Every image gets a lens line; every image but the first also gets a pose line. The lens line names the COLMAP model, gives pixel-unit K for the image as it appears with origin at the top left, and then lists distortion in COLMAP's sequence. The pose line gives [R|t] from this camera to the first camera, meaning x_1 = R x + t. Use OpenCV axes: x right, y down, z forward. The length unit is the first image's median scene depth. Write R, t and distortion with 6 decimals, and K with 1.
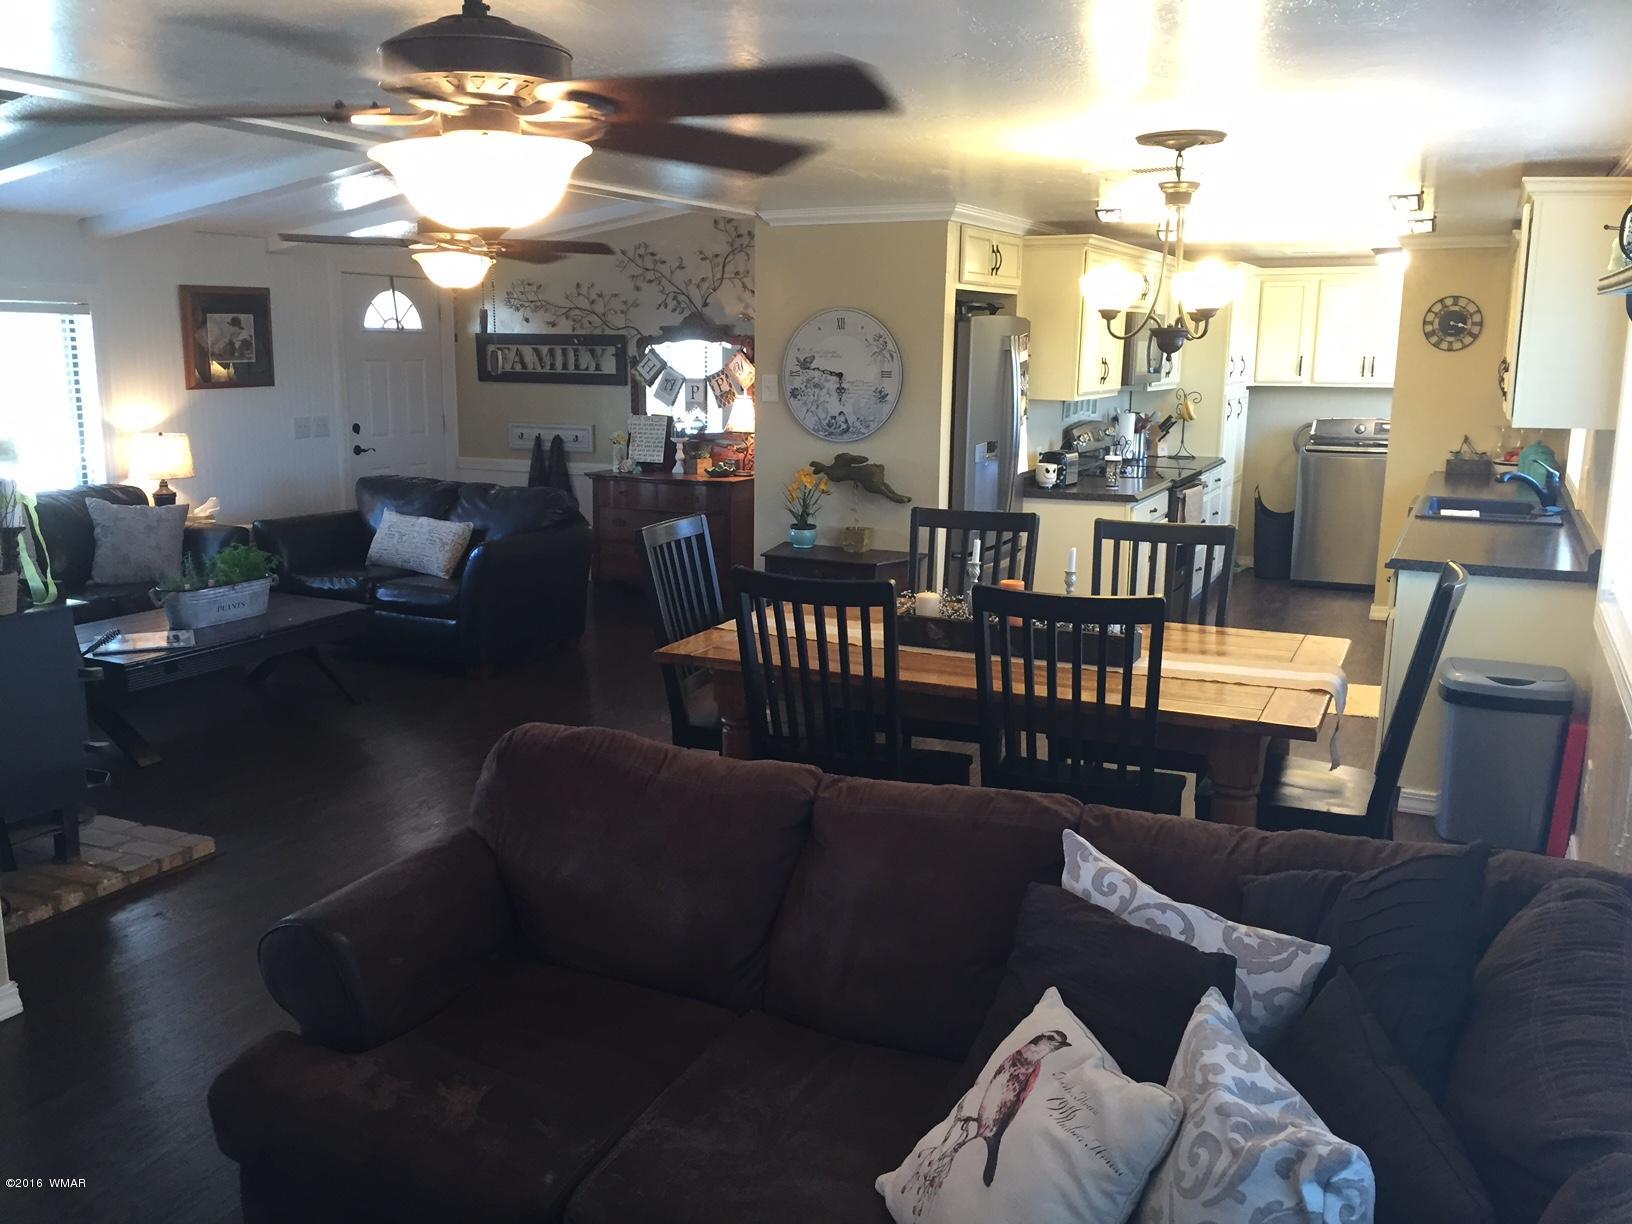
lens RADIAL K [[1394.8, 0, 792.1], [0, 1394.8, 604.7], [0, 0, 1]] dist [0.093127, -0.124264]
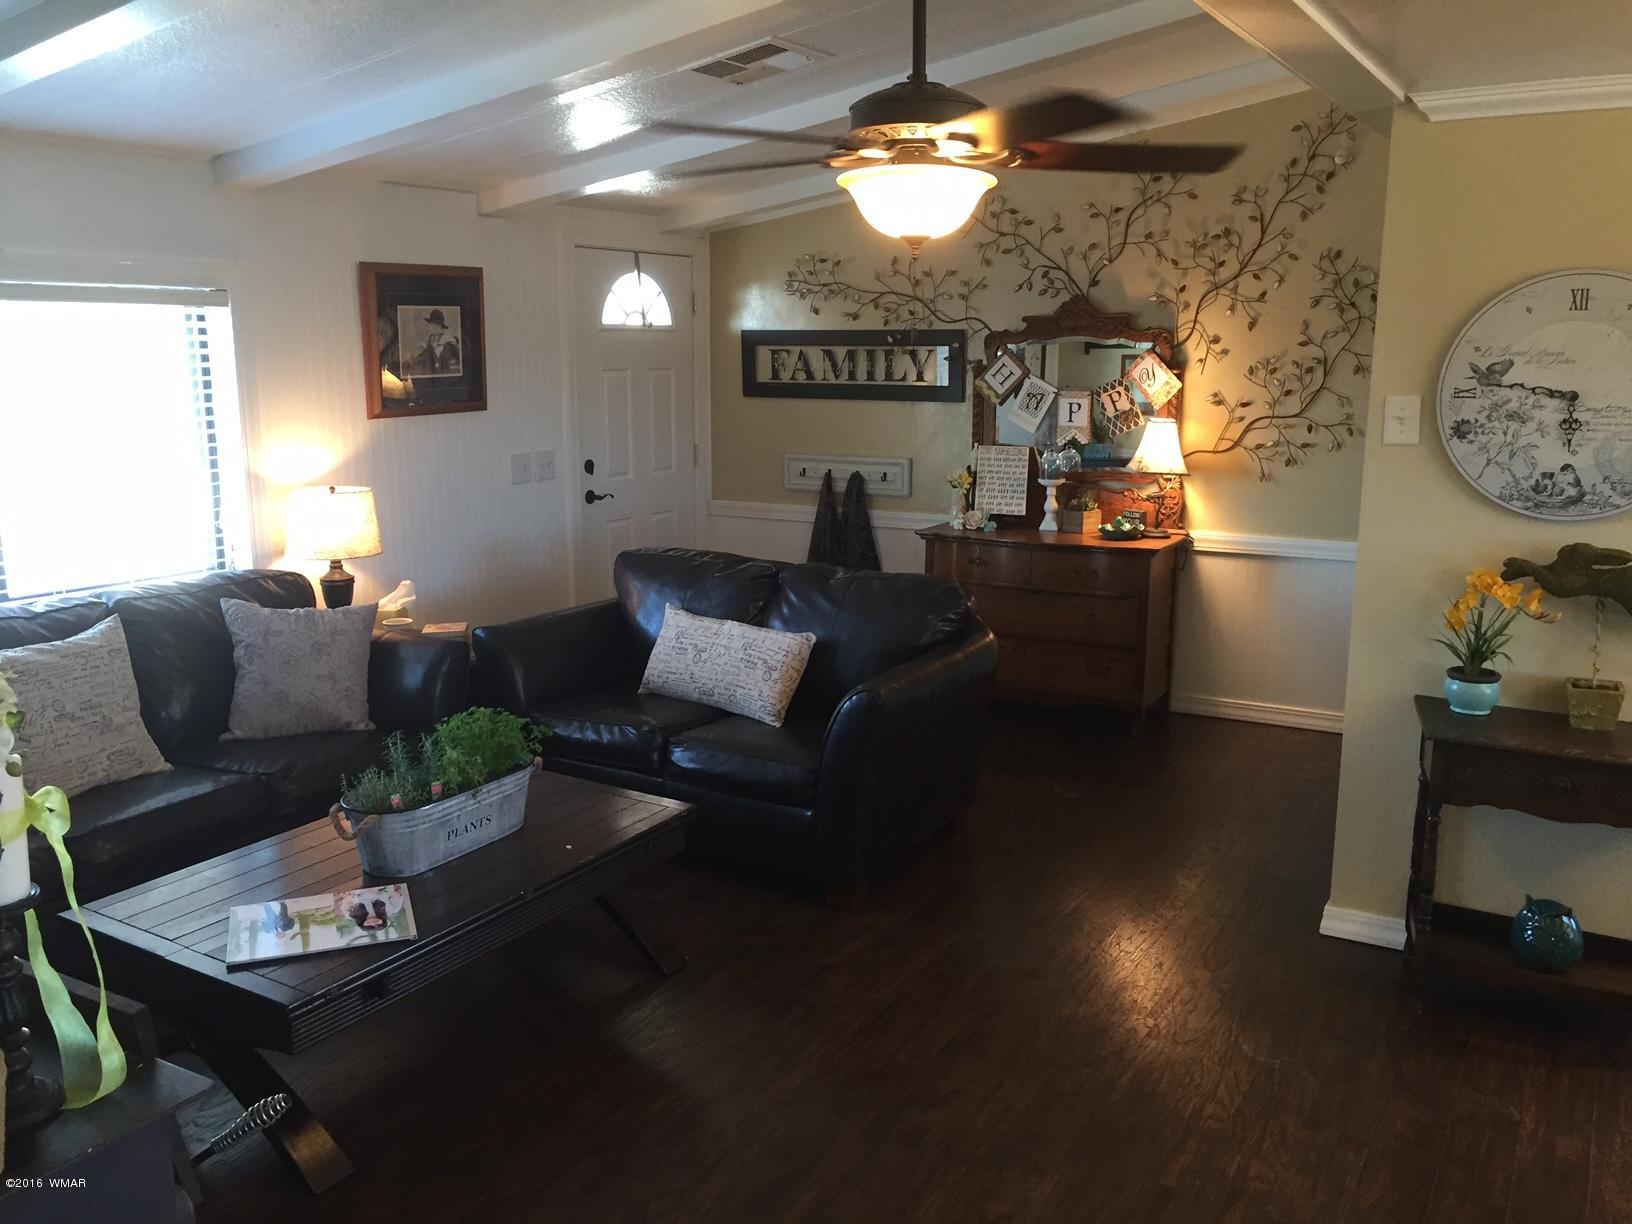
lens RADIAL K [[1394.8, 0, 792.1], [0, 1394.8, 604.7], [0, 0, 1]] dist [0.093127, -0.124264]
pose [[0.996676, 0.007875, -0.081081, -0.166866], [-0.007613, 0.999965, 0.003536, -0.065500], [0.081106, -0.002907, 0.996701, 0.338806]]
